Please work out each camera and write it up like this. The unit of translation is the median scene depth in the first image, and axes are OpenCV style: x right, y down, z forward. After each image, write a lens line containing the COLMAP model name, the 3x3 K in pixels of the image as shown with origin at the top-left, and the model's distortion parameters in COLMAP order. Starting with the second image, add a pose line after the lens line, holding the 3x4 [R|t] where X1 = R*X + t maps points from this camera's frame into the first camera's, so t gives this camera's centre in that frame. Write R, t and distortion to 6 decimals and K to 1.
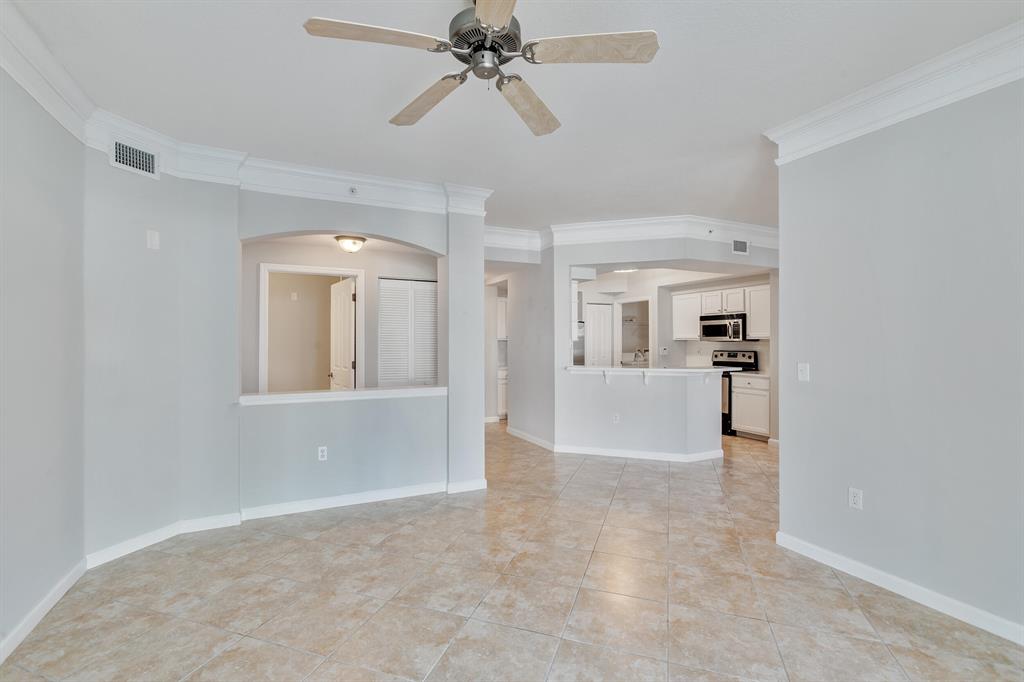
lens RADIAL K [[454.2, 0, 507.3], [0, 454.2, 341.1], [0, 0, 1]] dist [0.000822, 0.000197]
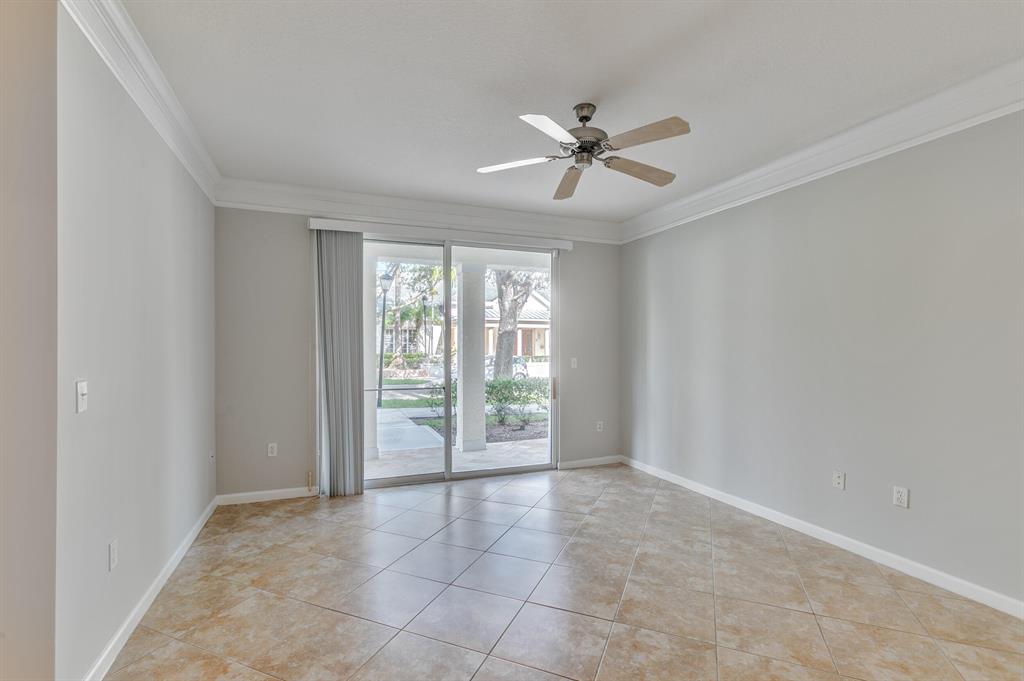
lens RADIAL K [[462.8, 0, 500.8], [0, 462.8, 344.7], [0, 0, 1]] dist [-0.000834, 0.000141]
pose [[-0.997182, -0.001214, 0.075013, 0.081233], [-0.001702, 0.999978, -0.006451, 0.005709], [-0.075004, -0.006561, -0.997162, 1.867820]]
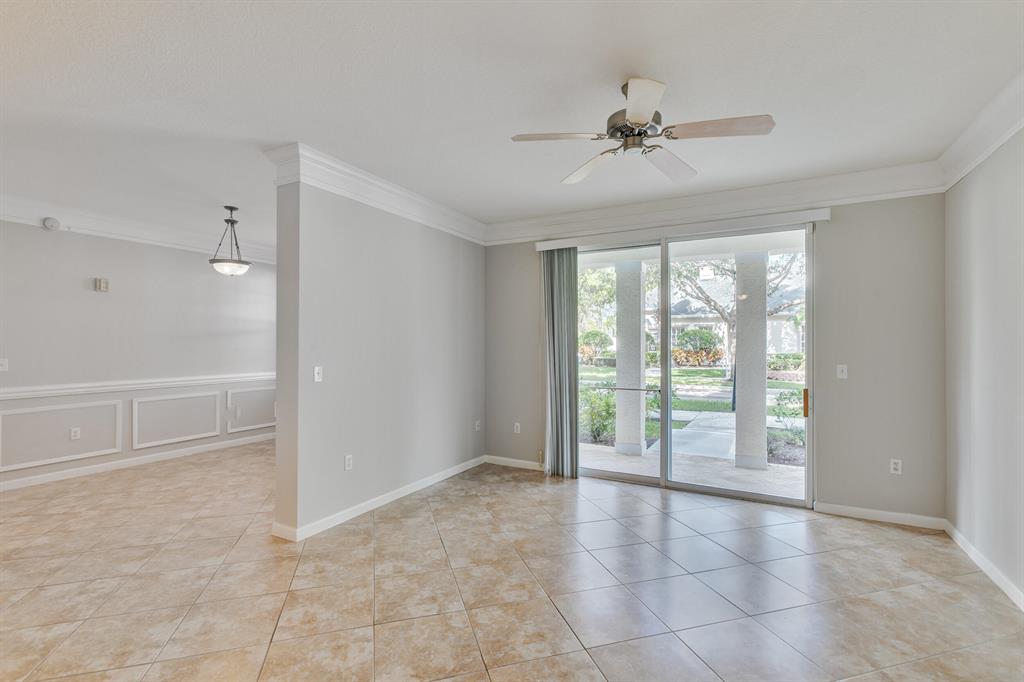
lens RADIAL K [[461.3, 0, 512.0], [0, 461.3, 341.0], [0, 0, 1]] dist [-0.000456, 0.006430]
pose [[-0.583108, 0.003266, 0.812388, -0.700370], [-0.004137, 0.999967, -0.006990, -0.012373], [-0.812384, -0.007437, -0.583076, 1.533830]]
